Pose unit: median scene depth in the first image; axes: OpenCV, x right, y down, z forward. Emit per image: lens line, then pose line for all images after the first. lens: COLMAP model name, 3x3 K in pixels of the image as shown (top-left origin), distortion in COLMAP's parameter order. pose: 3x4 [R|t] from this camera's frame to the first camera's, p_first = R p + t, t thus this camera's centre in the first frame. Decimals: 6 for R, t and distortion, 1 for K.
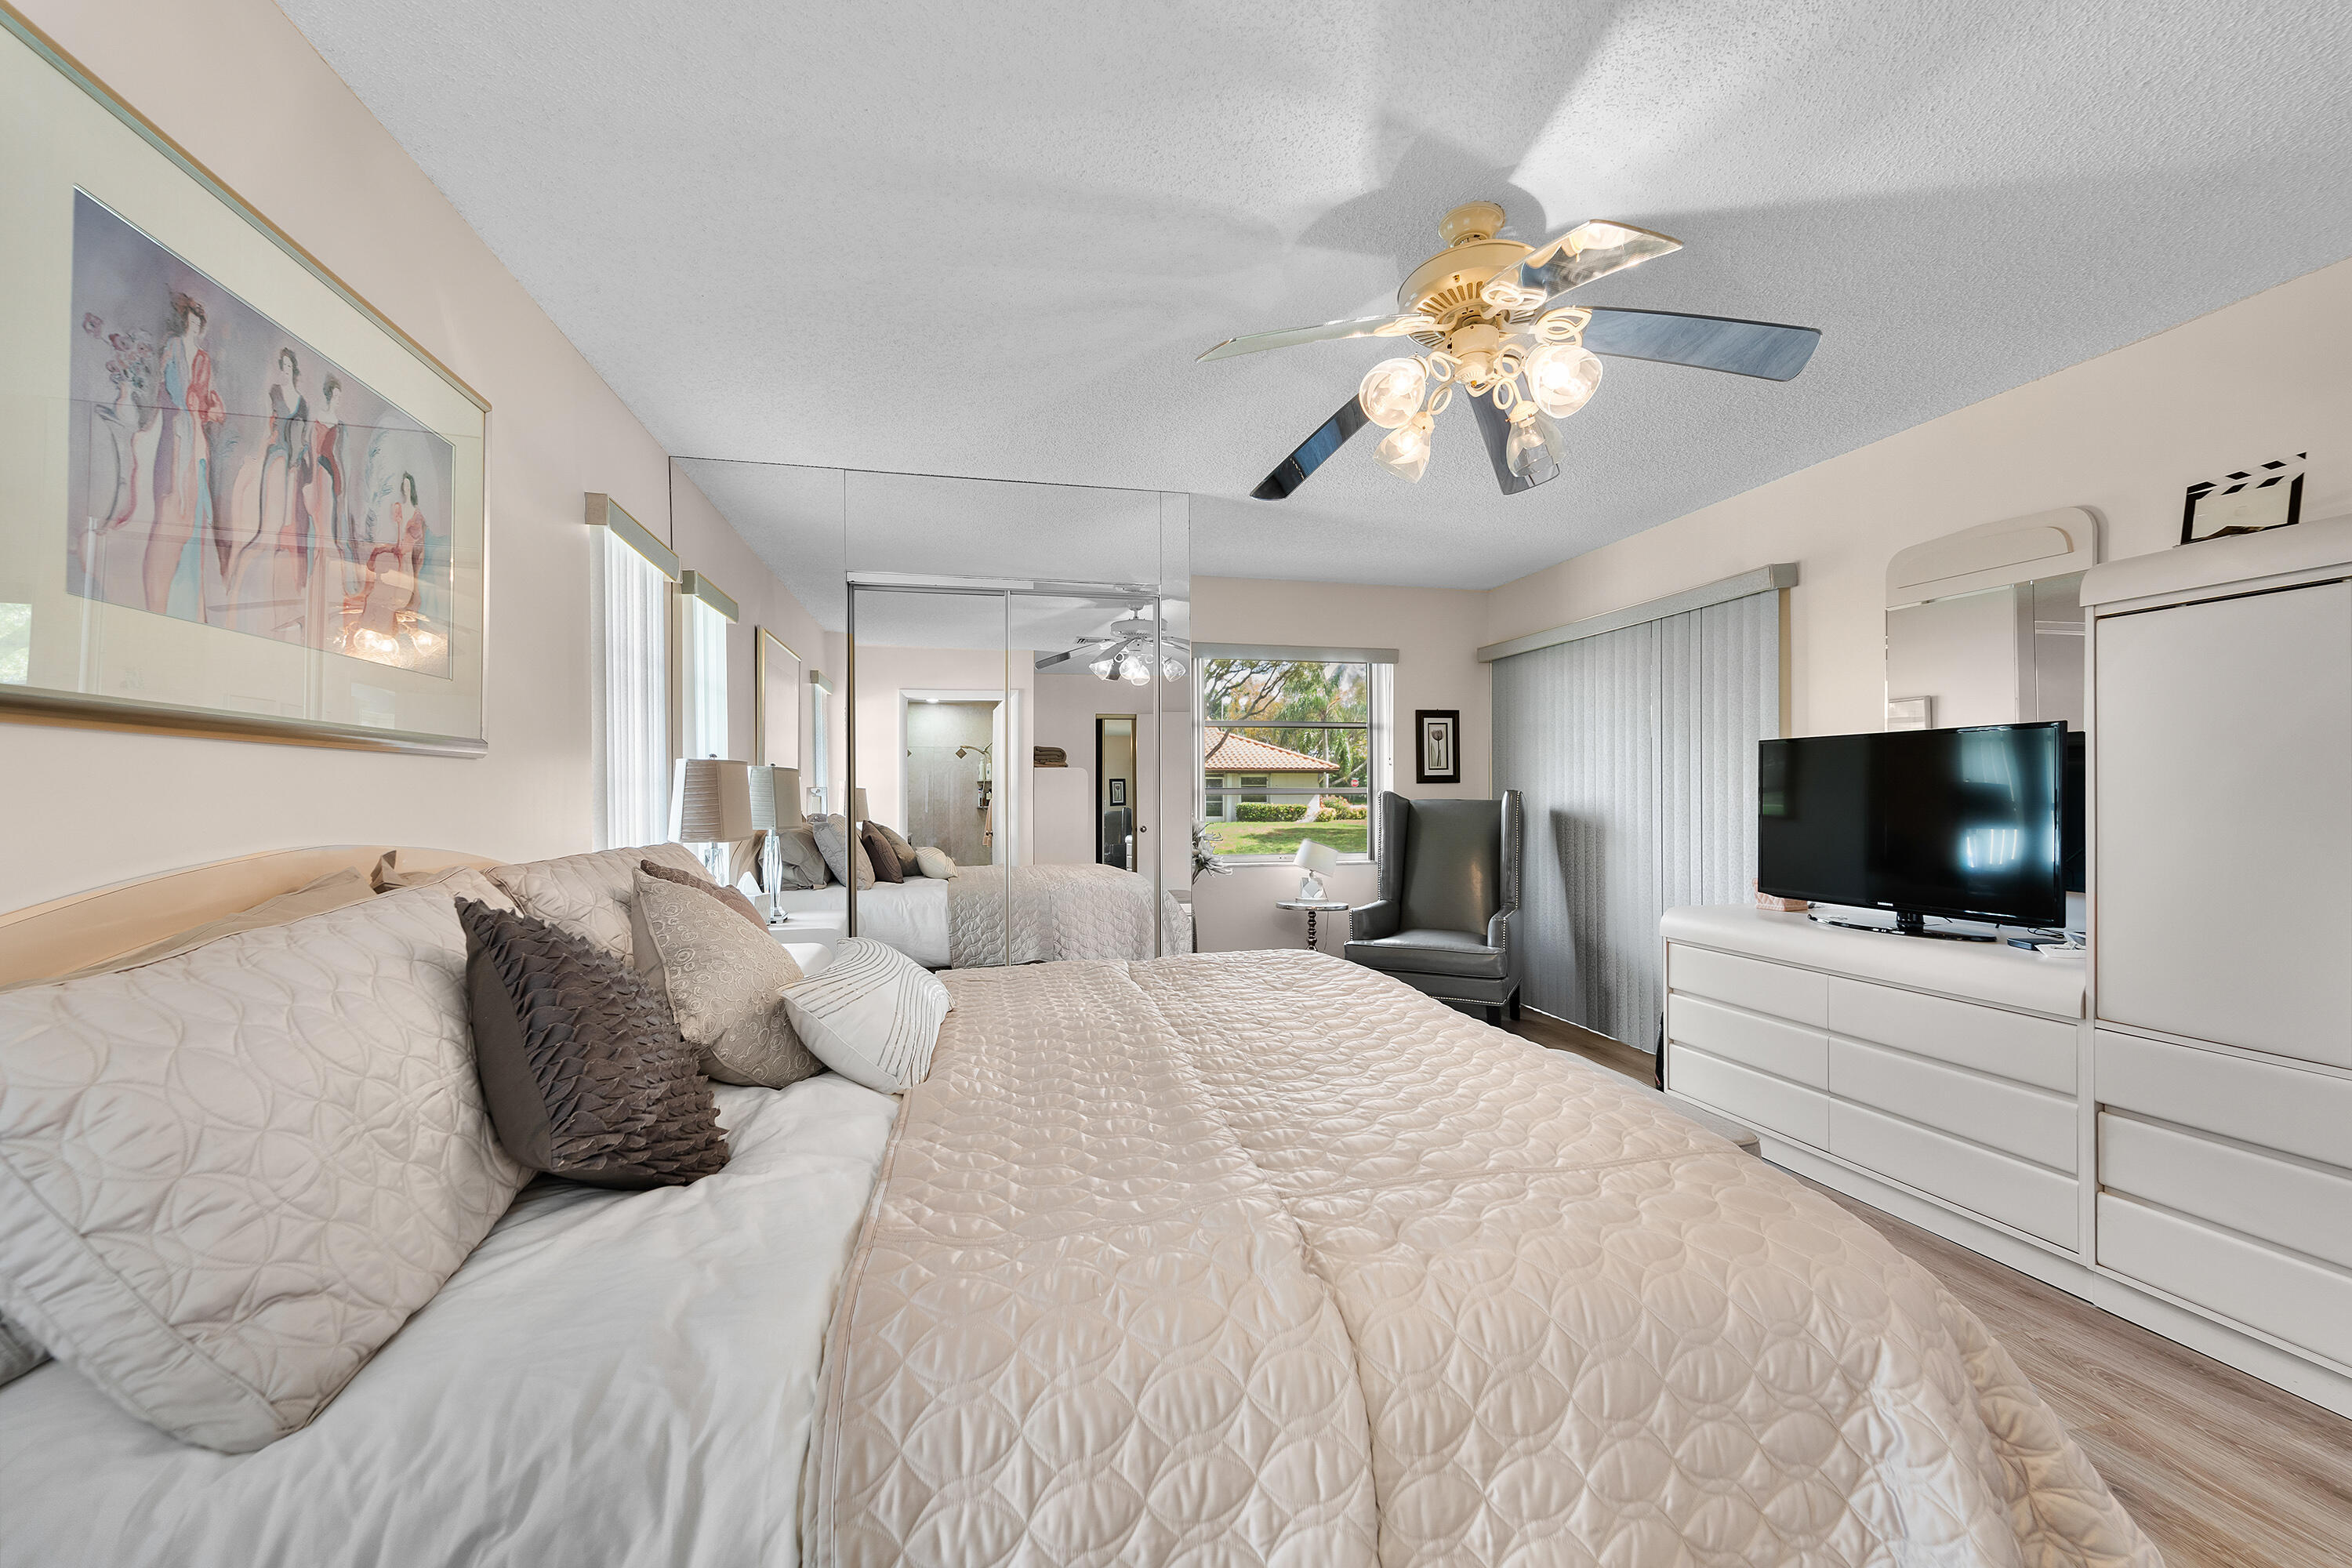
lens RADIAL K [[944.8, 0, 1174.2], [0, 944.8, 787.8], [0, 0, 1]] dist [0.001495, -0.000772]
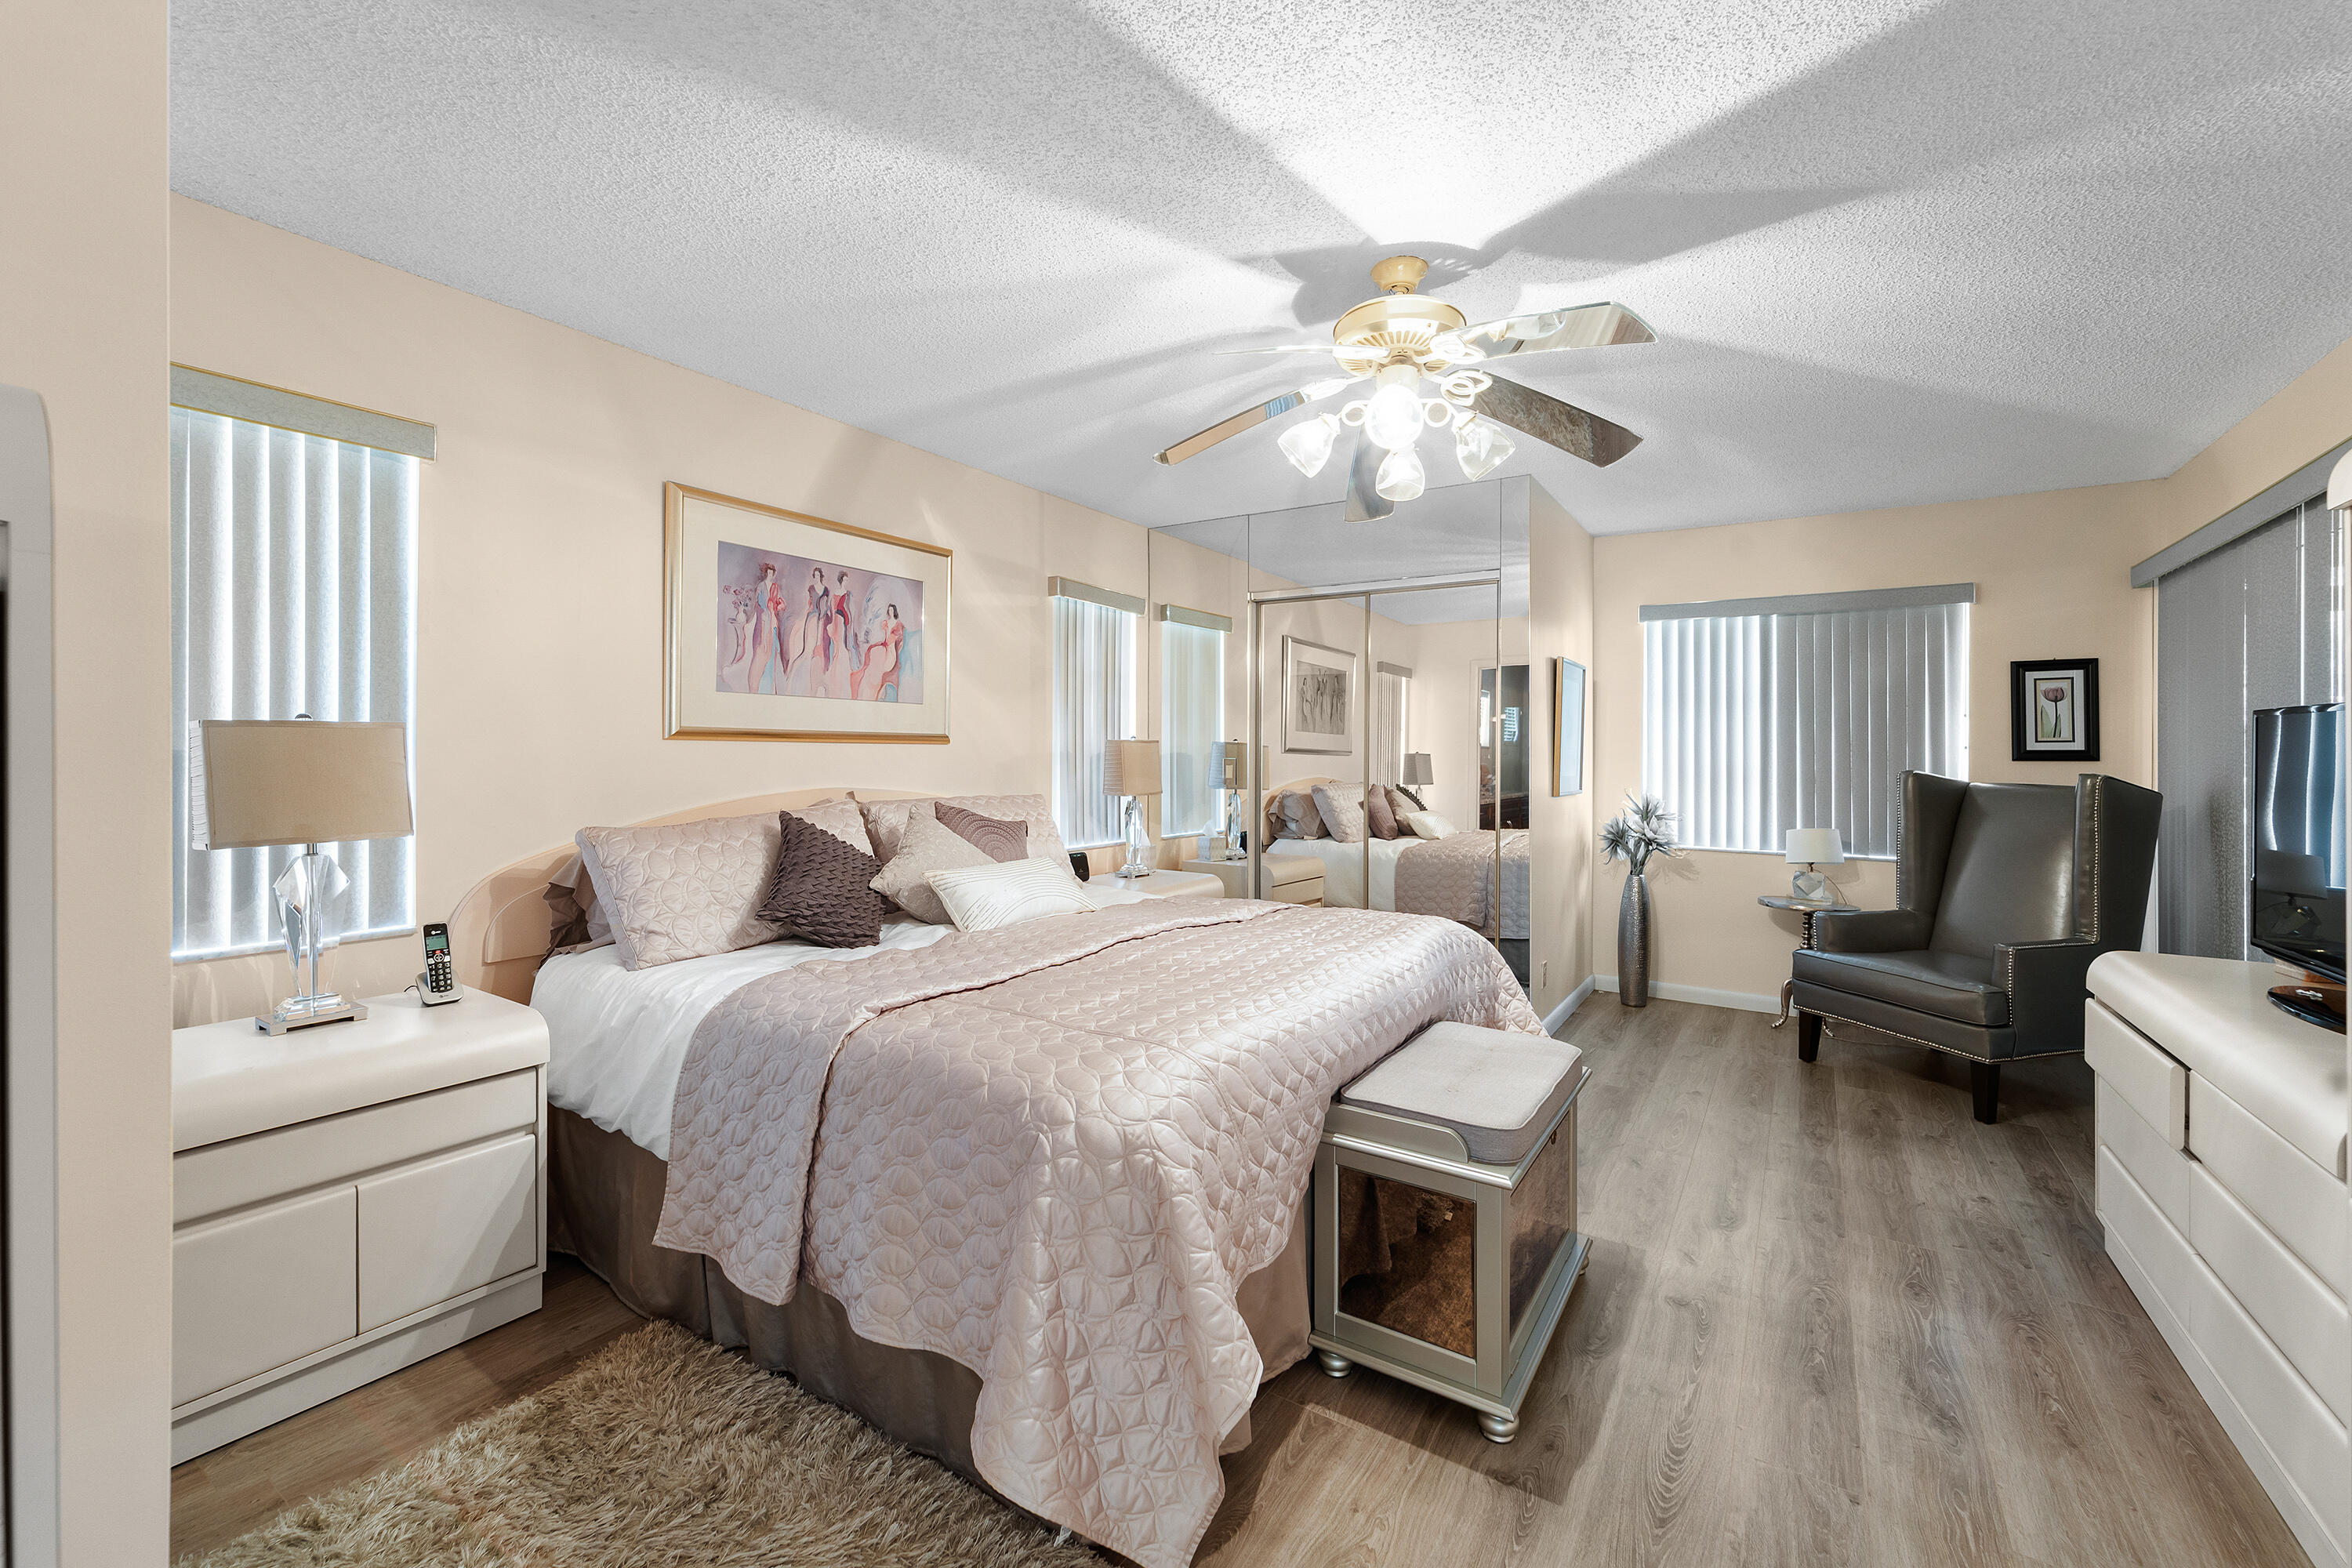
lens RADIAL K [[965.5, 0, 1182.4], [0, 965.5, 744.8], [0, 0, 1]] dist [-0.000122, -0.000155]
pose [[0.692519, 0.005554, -0.721379, 1.097557], [-0.007840, 0.999969, 0.000172, -0.038585], [0.721357, 0.005537, 0.692541, 0.025495]]
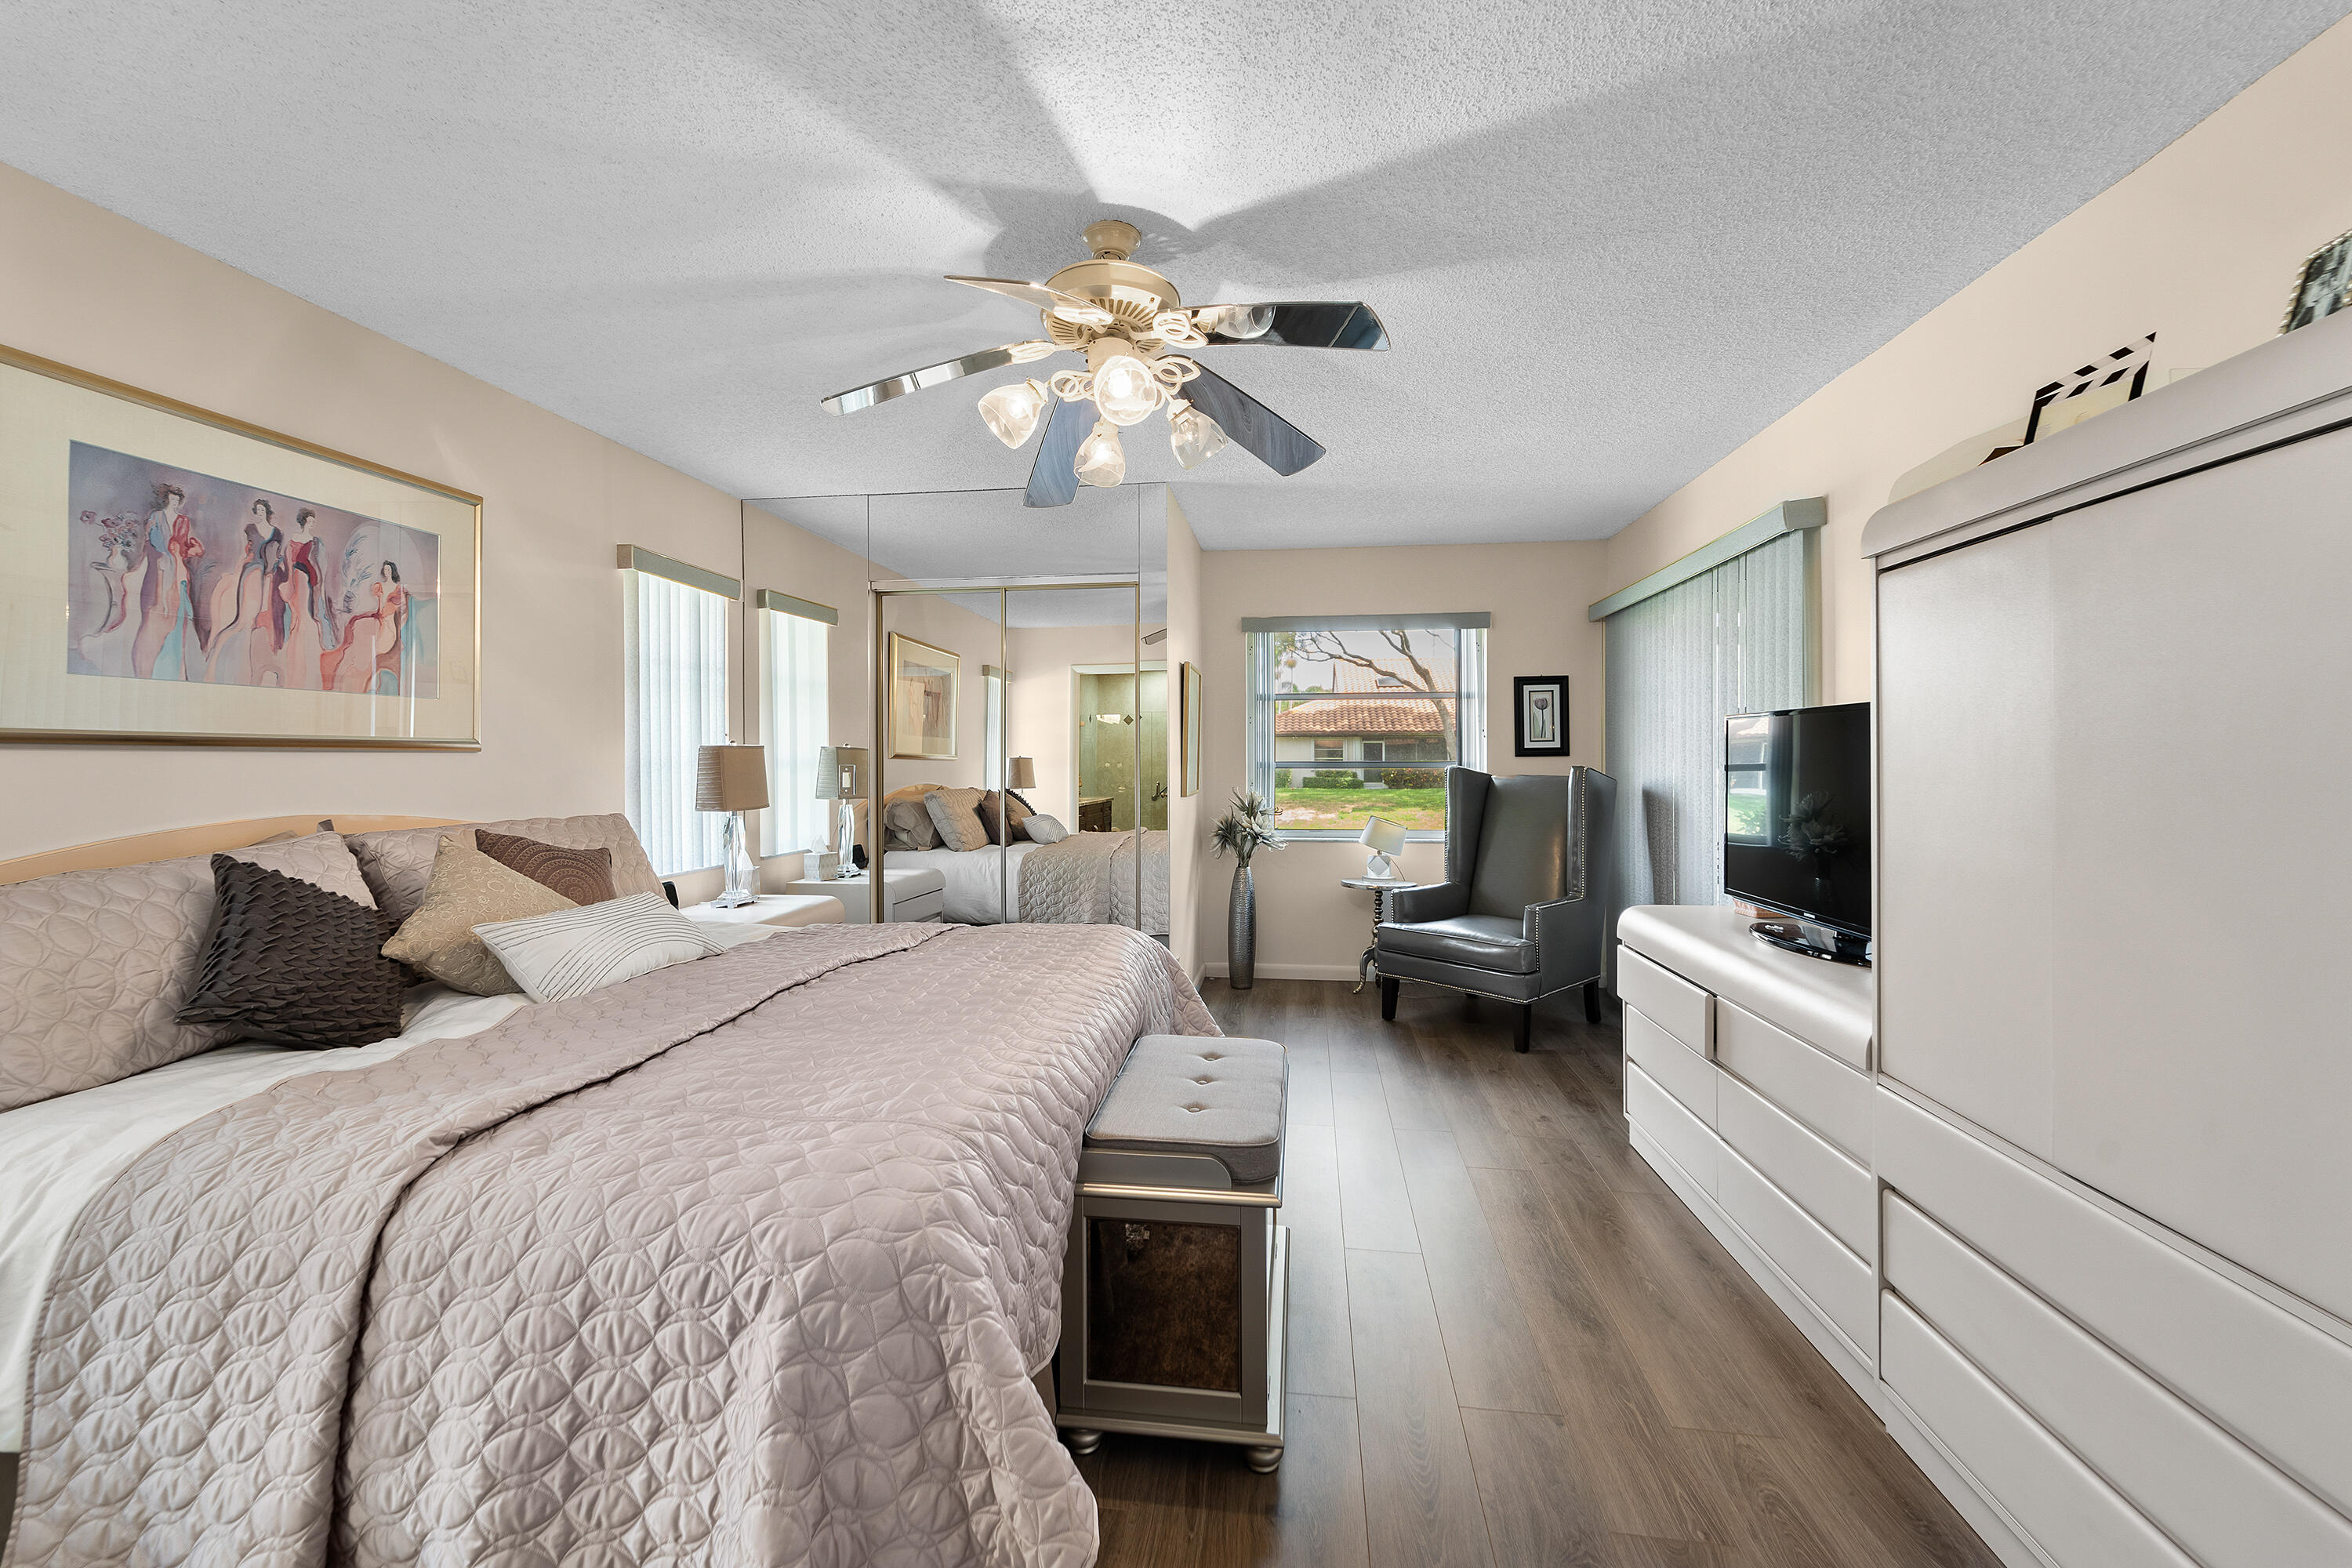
lens RADIAL K [[955.2, 0, 1174.3], [0, 955.2, 751.3], [0, 0, 1]] dist [0.002577, -0.002128]
pose [[0.935868, -0.001957, -0.352344, 0.853659], [0.002380, 0.999997, 0.000768, -0.035742], [0.352342, -0.001558, 0.935870, 0.039097]]
